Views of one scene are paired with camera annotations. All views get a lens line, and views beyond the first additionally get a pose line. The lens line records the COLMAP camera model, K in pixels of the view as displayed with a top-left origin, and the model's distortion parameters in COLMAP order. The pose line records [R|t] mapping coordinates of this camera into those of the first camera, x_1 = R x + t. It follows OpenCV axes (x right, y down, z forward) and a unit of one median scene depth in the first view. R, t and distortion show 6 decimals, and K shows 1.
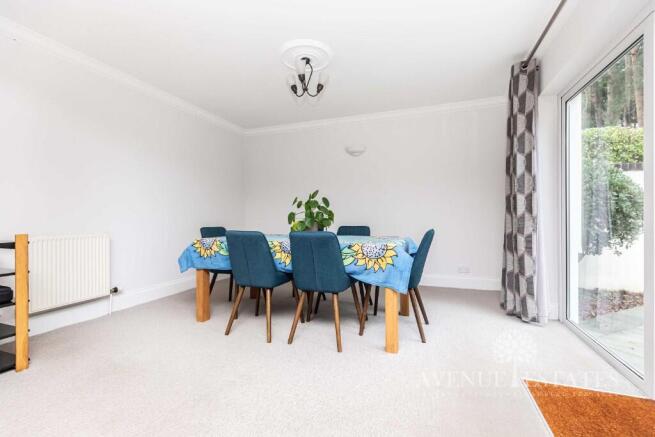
lens RADIAL K [[297.8, 0, 324.8], [0, 297.8, 215.4], [0, 0, 1]] dist [0.000488, 0.000235]
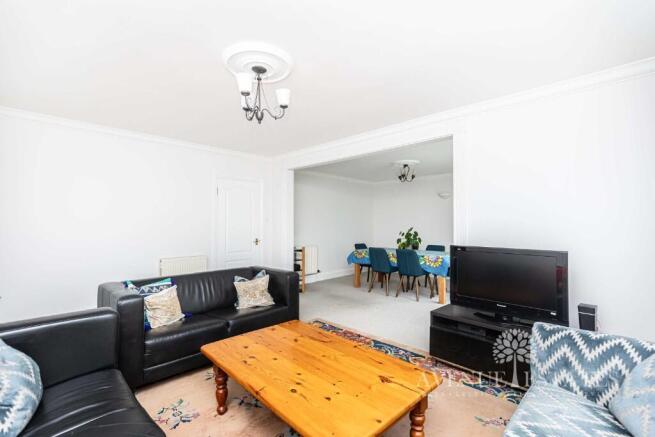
lens RADIAL K [[297.8, 0, 324.8], [0, 297.8, 215.4], [0, 0, 1]] dist [0.000488, 0.000235]
pose [[0.920766, -0.005368, -0.390078, 0.221379], [-0.005698, 0.999614, -0.027205, -0.111362], [0.390073, 0.027272, 0.920380, -1.097065]]
